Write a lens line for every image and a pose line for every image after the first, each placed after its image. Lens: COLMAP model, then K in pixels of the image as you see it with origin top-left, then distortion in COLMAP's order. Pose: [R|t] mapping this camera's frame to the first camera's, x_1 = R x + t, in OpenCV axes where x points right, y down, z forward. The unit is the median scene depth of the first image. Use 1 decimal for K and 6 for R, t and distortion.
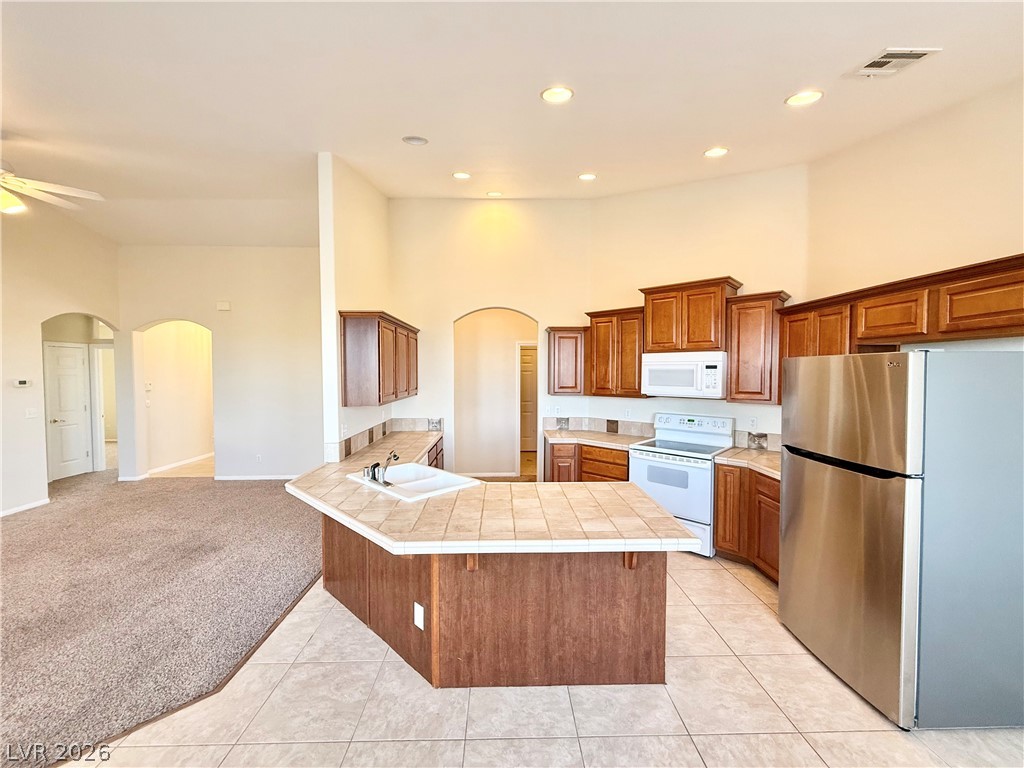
lens RADIAL K [[409.4, 0, 512.0], [0, 409.4, 384.0], [0, 0, 1]] dist [-0.002564, 0.000146]
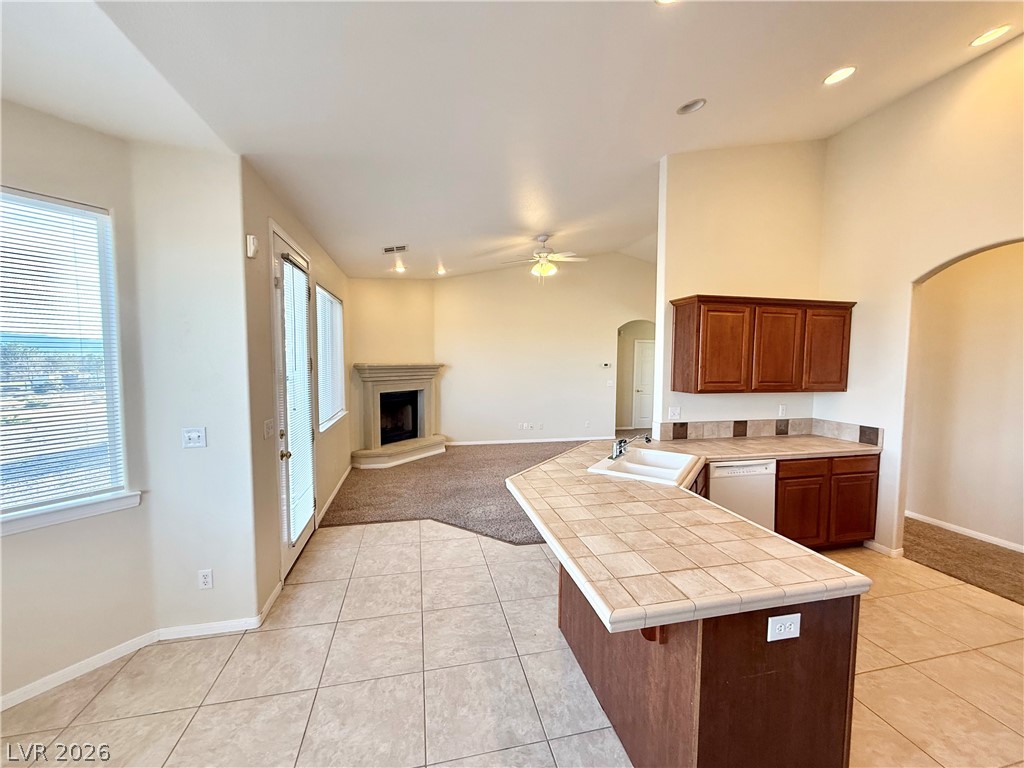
lens RADIAL K [[409.4, 0, 512.0], [0, 409.4, 384.0], [0, 0, 1]] dist [-0.002564, 0.000146]
pose [[0.204680, 0.064868, -0.976677, 0.615091], [-0.043115, 0.997431, 0.057211, -0.006841], [0.977879, 0.030399, 0.206951, 0.421608]]
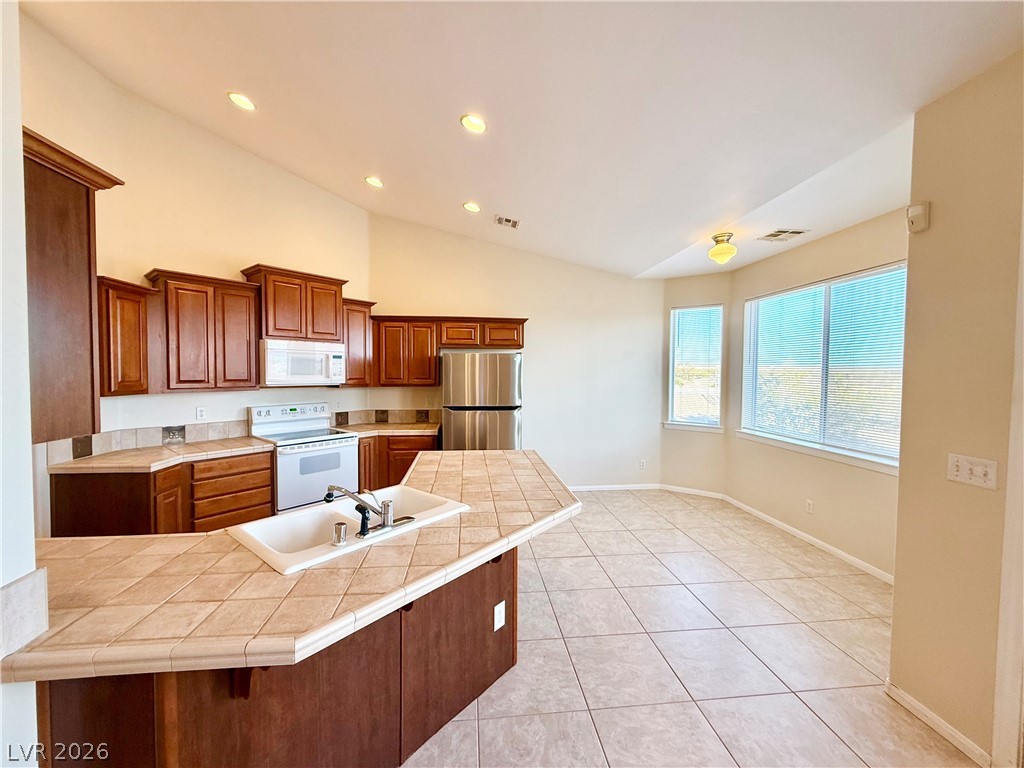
lens RADIAL K [[409.4, 0, 512.0], [0, 409.4, 384.0], [0, 0, 1]] dist [-0.002564, 0.000146]
pose [[-0.084690, -0.031349, 0.995914, -0.823509], [0.024587, 0.999135, 0.033542, 0.008339], [-0.996104, 0.027327, -0.083846, 0.750079]]
